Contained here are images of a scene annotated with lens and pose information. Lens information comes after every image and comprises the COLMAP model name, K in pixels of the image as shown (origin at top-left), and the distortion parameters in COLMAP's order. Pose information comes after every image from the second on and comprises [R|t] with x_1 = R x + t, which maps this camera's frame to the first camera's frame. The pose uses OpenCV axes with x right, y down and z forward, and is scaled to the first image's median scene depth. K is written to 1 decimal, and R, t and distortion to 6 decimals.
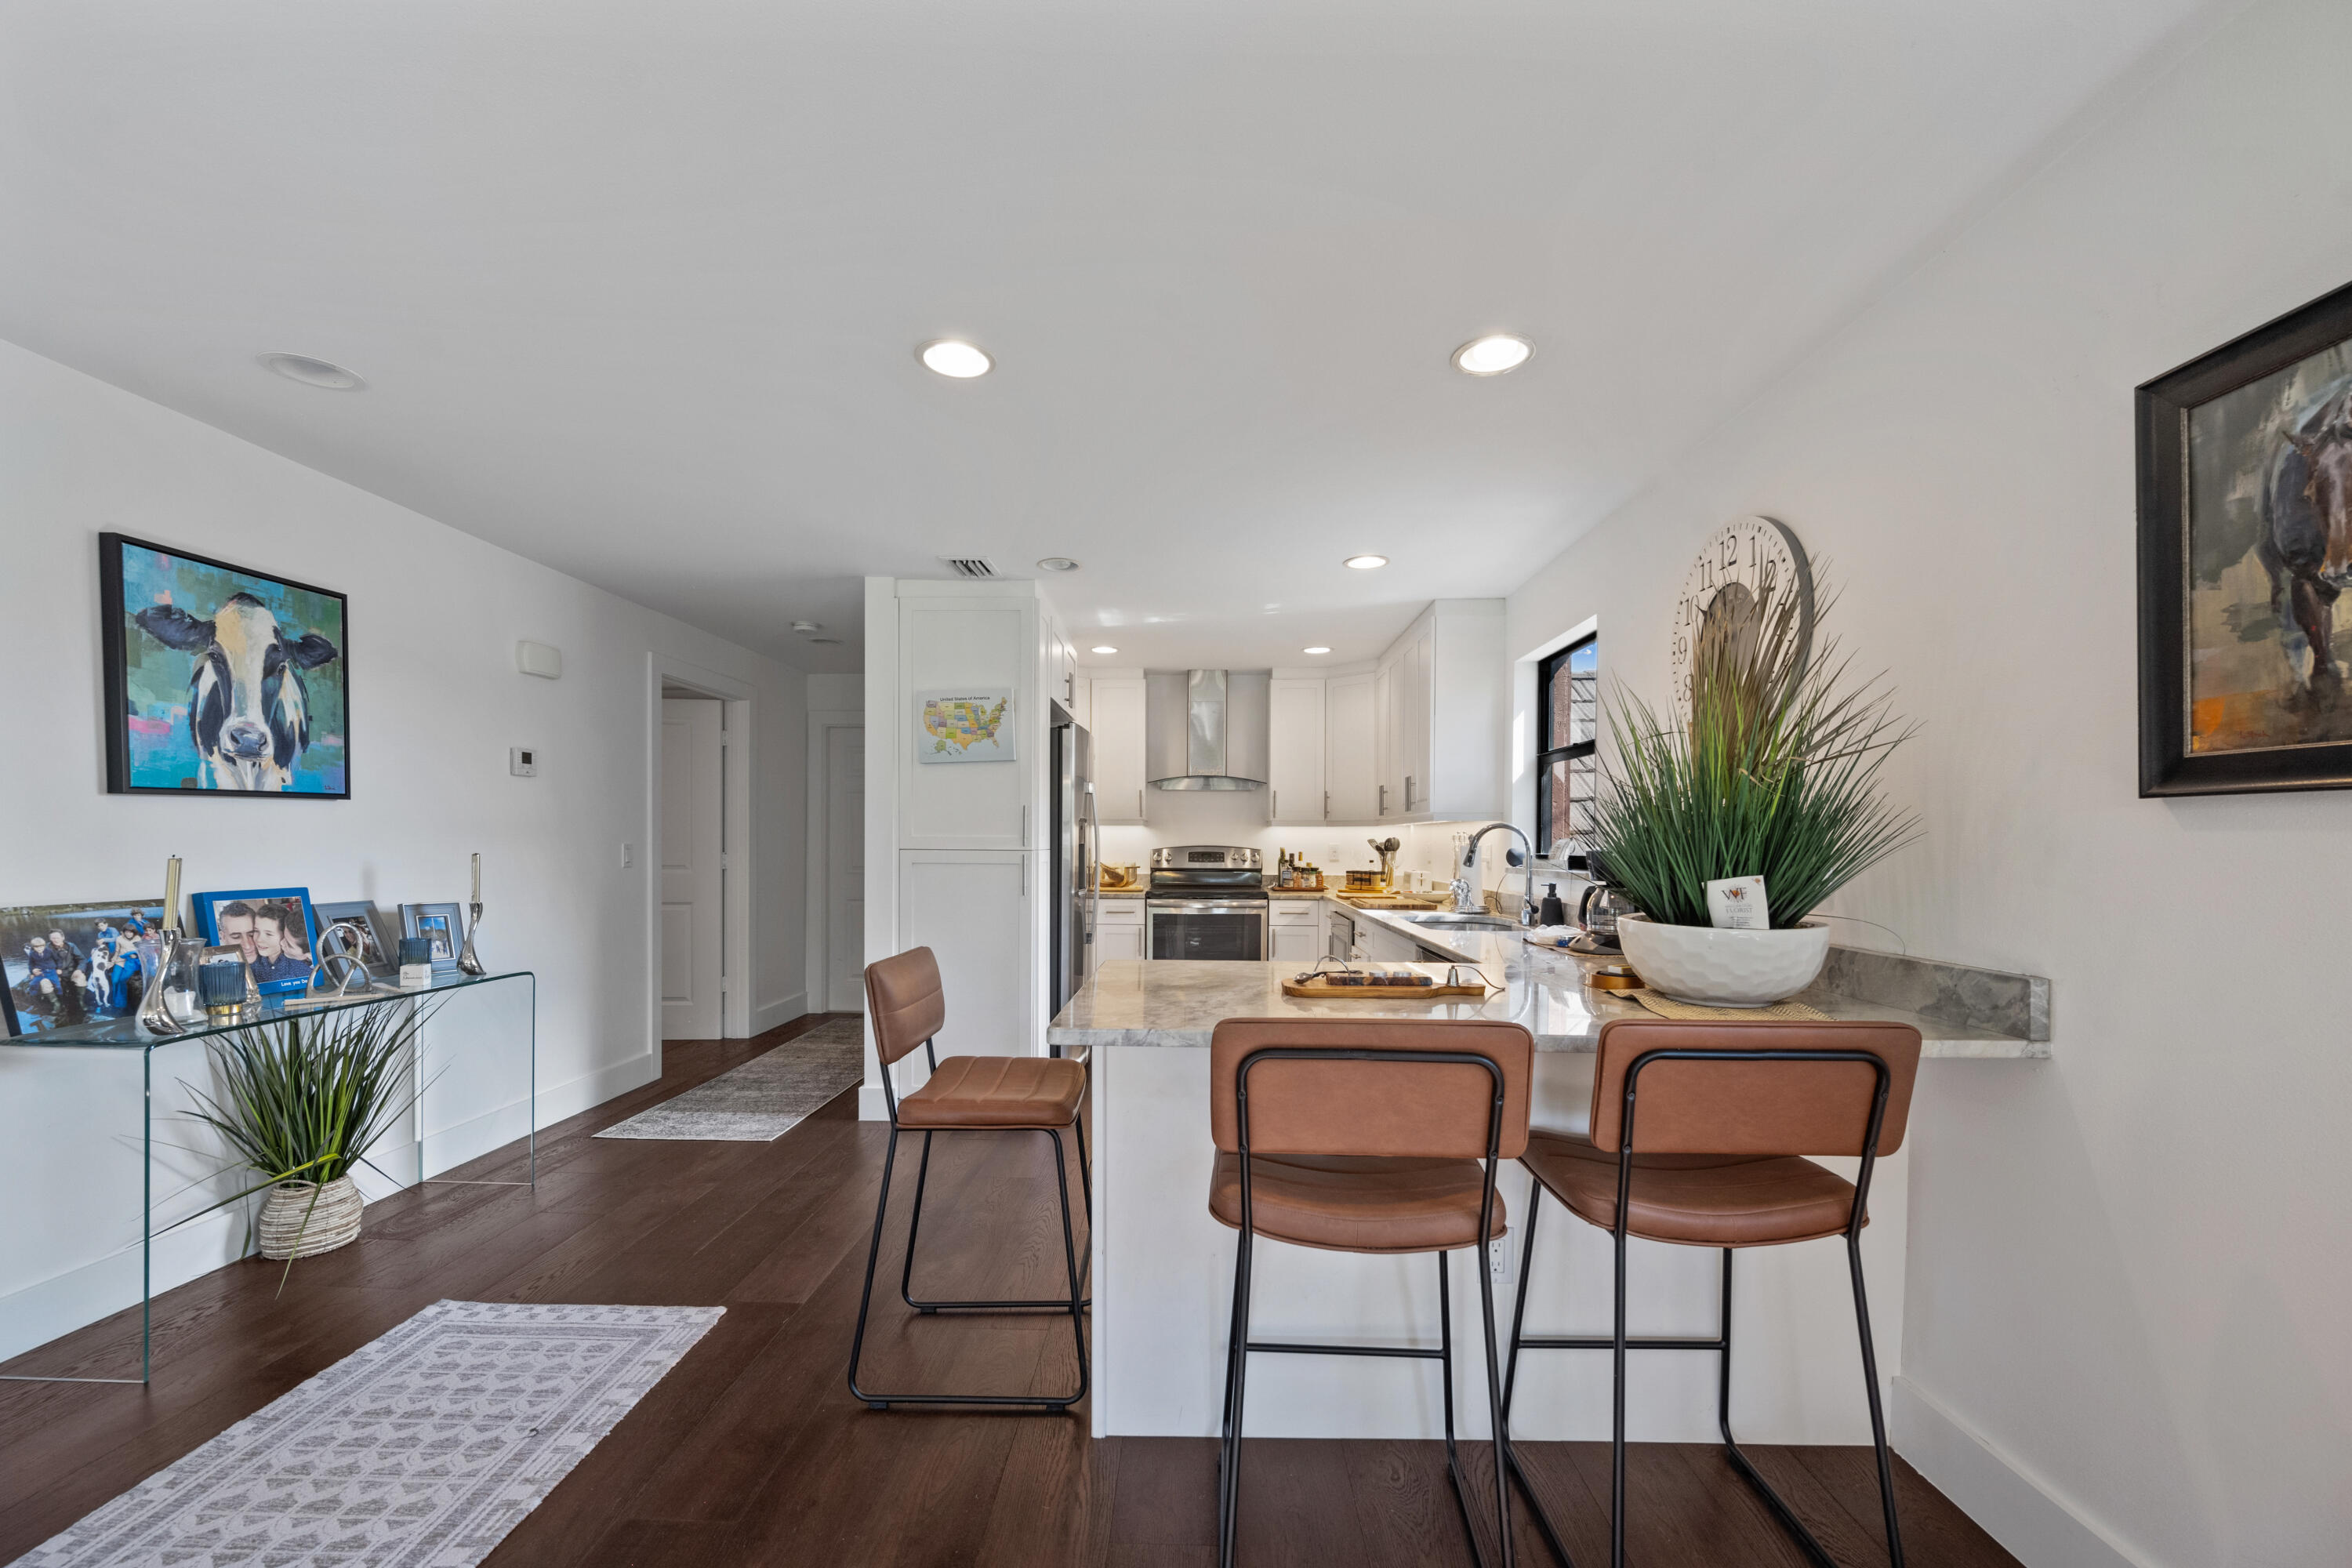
lens RADIAL K [[957.0, 0, 1178.4], [0, 957.0, 865.9], [0, 0, 1]] dist [-0.000135, -0.000161]
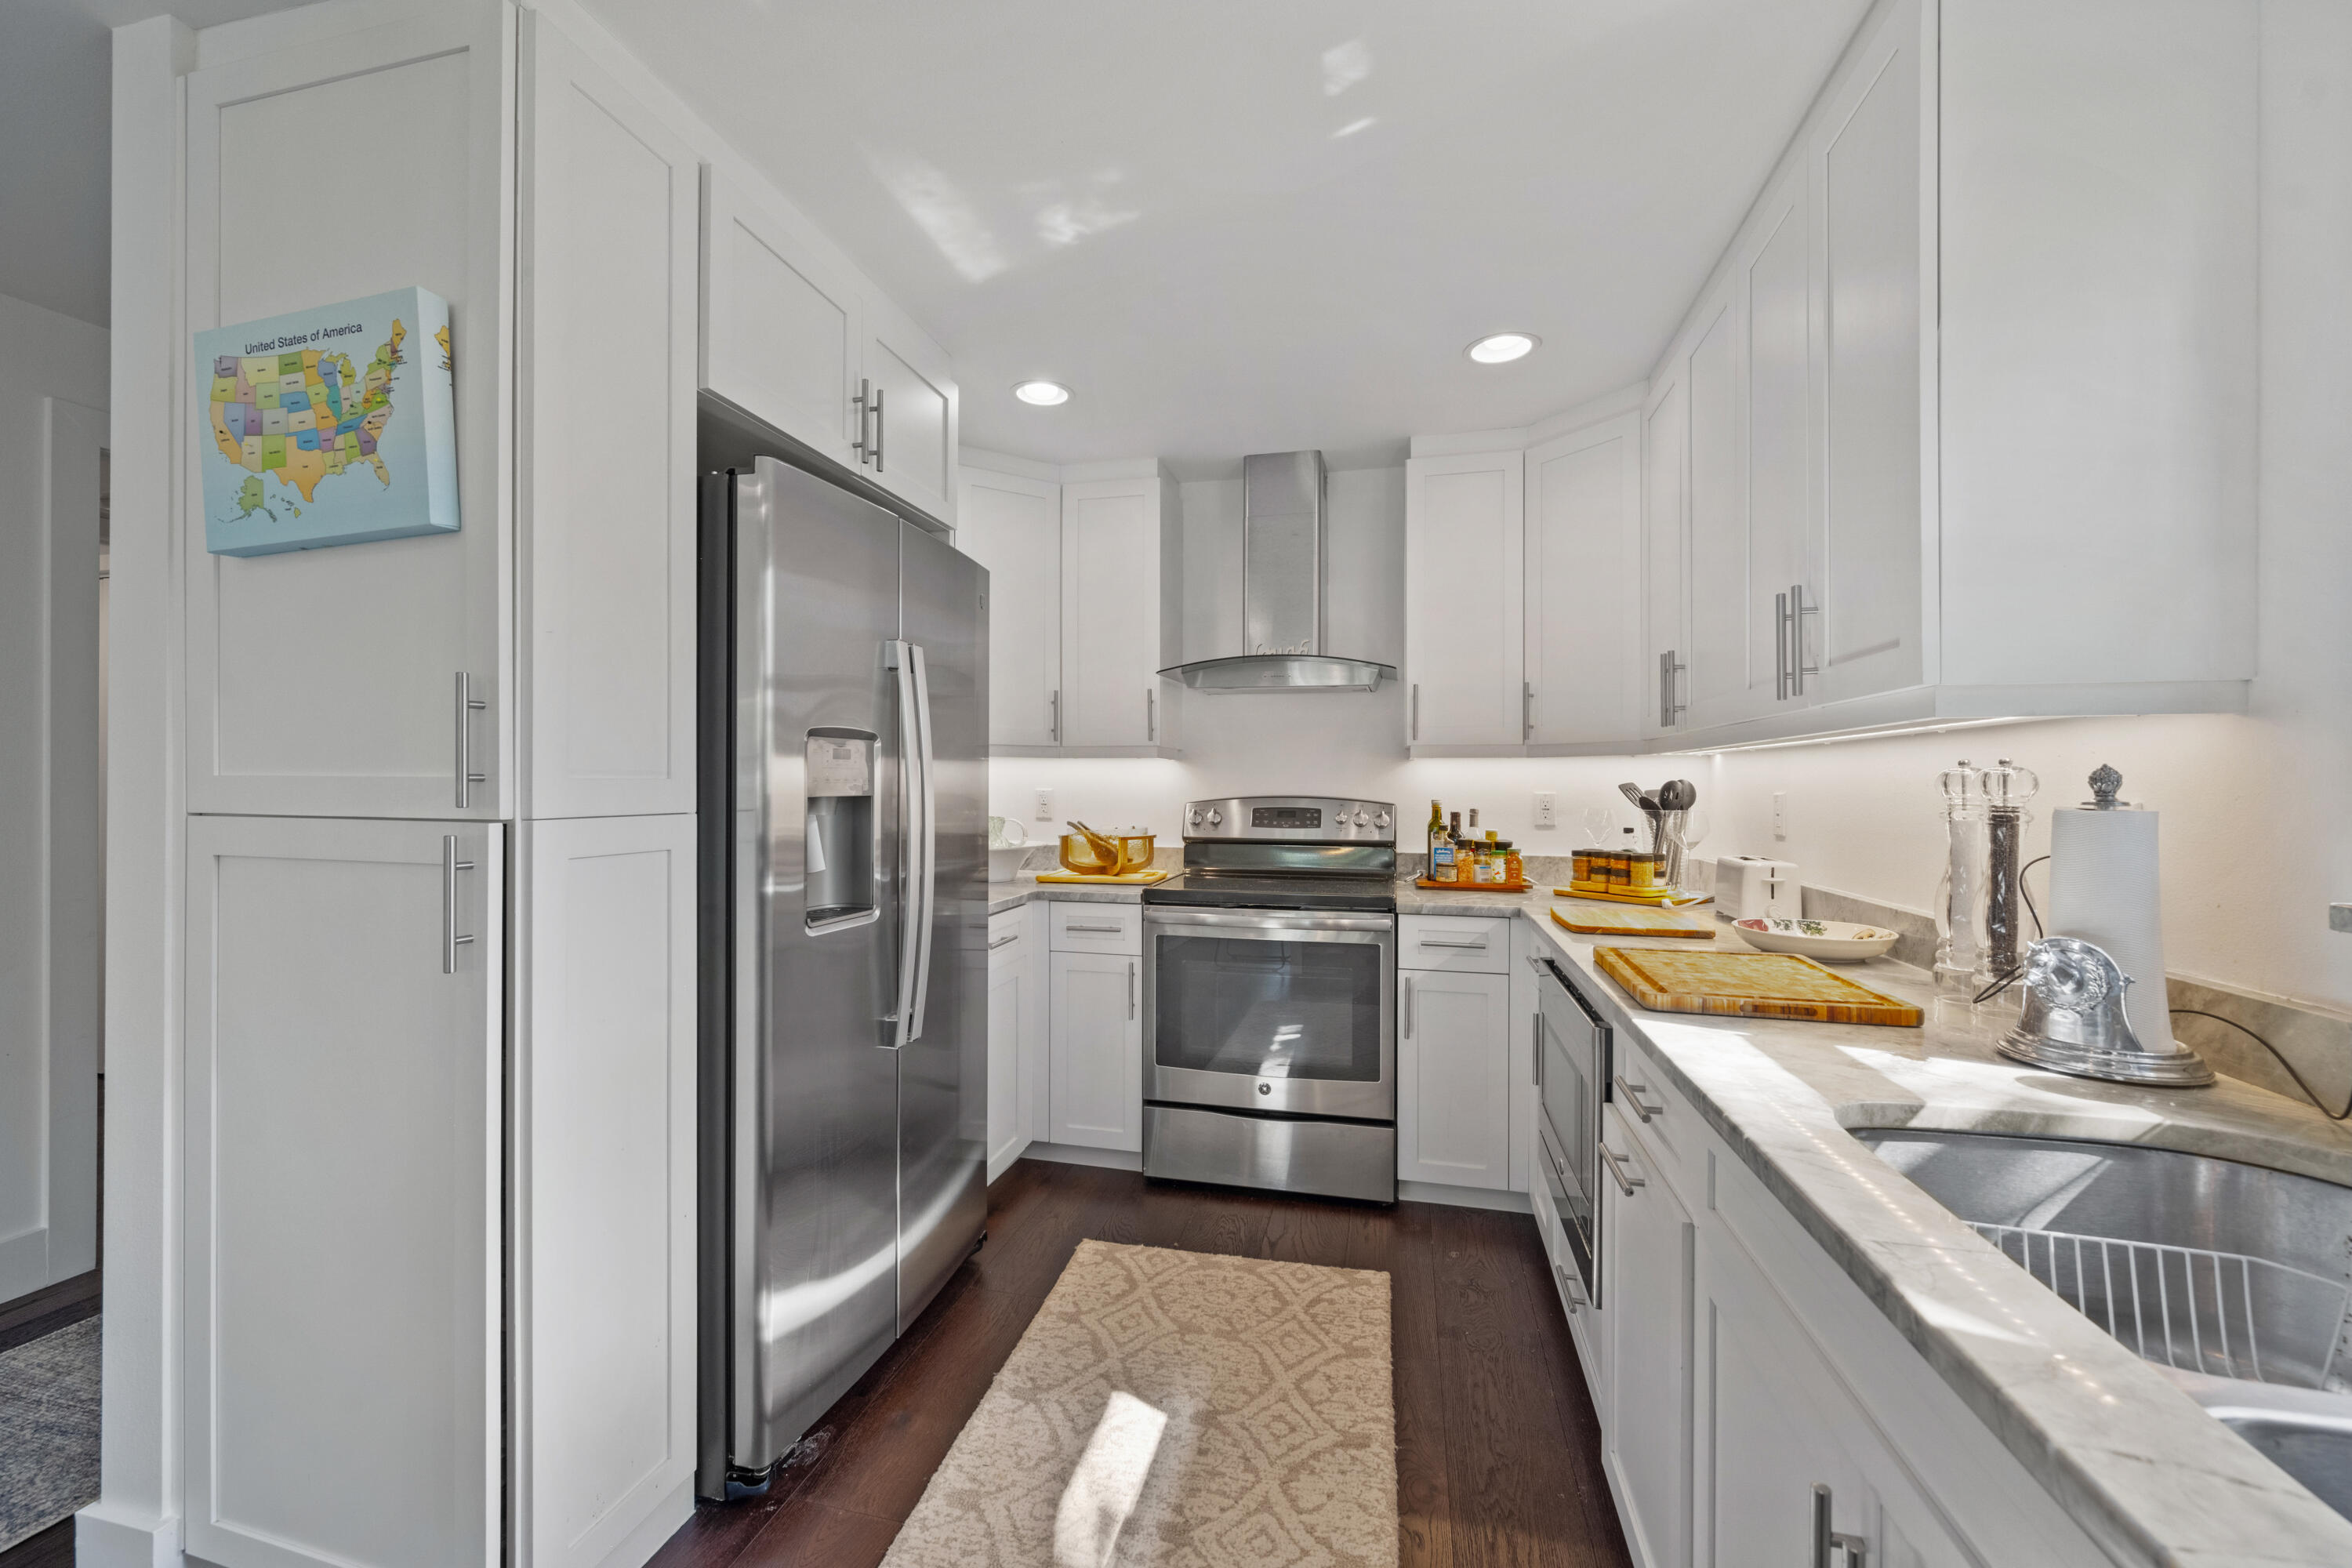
lens RADIAL K [[957.0, 0, 1173.9], [0, 957.0, 776.5], [0, 0, 1]] dist [-0.000135, -0.000161]
pose [[0.978812, -0.001862, -0.204750, 0.083762], [-0.005295, 0.999394, -0.034397, -0.014816], [0.204690, 0.034752, 0.978210, 0.522163]]
